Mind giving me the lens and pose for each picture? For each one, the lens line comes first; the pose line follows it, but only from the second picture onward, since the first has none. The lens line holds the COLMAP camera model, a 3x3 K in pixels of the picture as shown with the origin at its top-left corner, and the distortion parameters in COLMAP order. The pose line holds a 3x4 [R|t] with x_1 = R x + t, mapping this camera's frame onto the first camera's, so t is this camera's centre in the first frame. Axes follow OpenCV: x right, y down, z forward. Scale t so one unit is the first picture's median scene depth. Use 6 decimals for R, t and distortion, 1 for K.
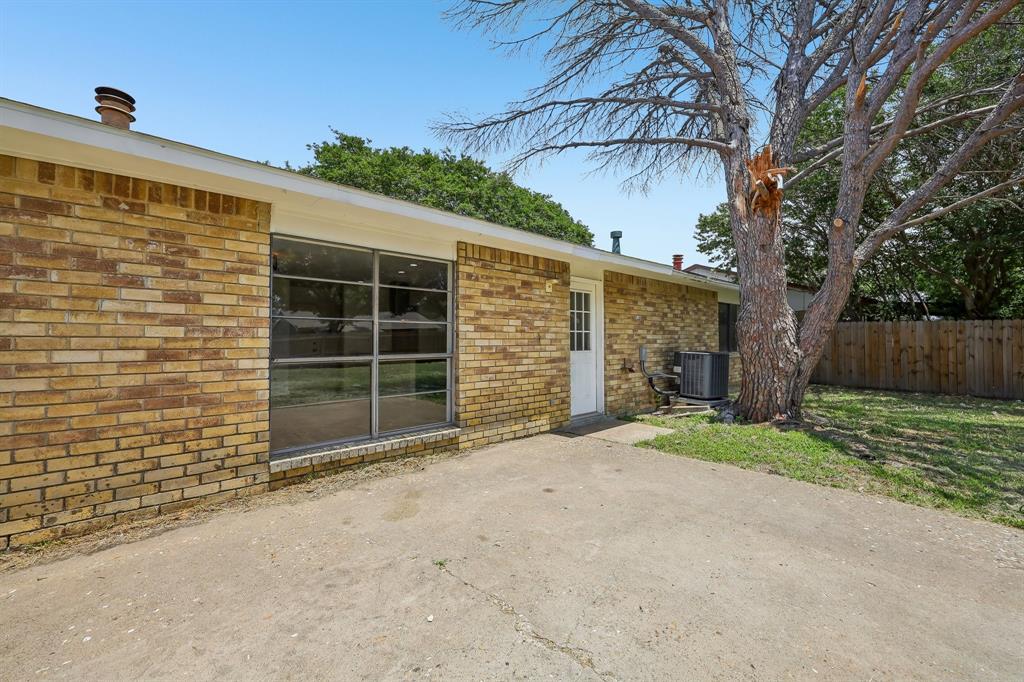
lens RADIAL K [[411.8, 0, 513.9], [0, 411.8, 336.2], [0, 0, 1]] dist [-0.000319, -0.000118]
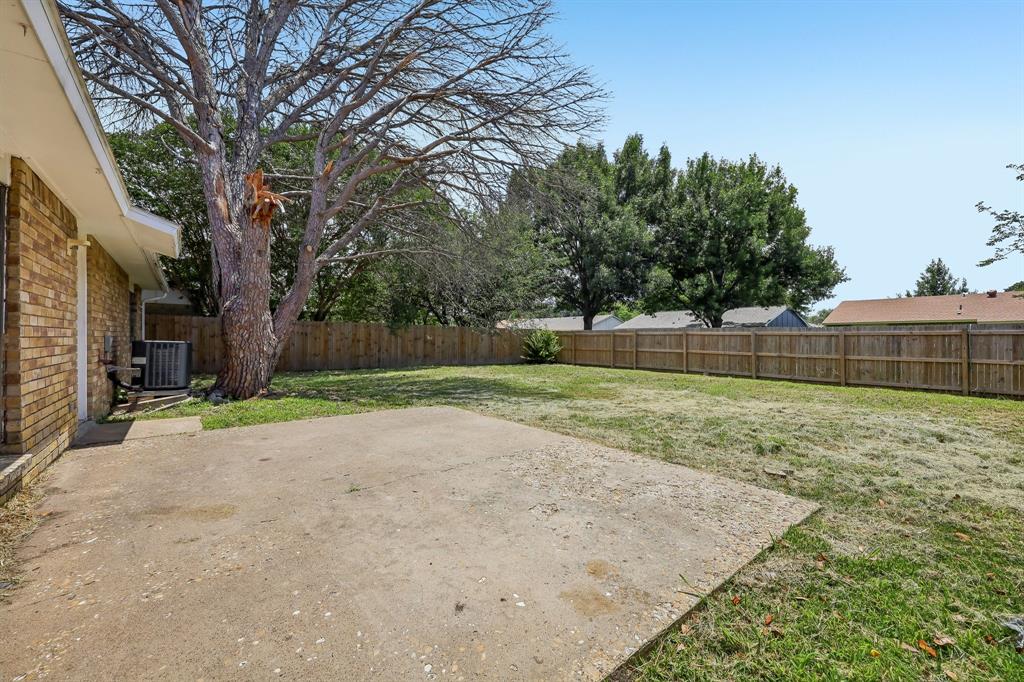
lens RADIAL K [[411.8, 0, 513.9], [0, 411.8, 336.2], [0, 0, 1]] dist [-0.000319, -0.000118]
pose [[0.072876, 0.005066, 0.997328, -0.698315], [-0.012182, 0.999917, -0.004189, 0.034439], [-0.997267, -0.011845, 0.072932, 0.200265]]
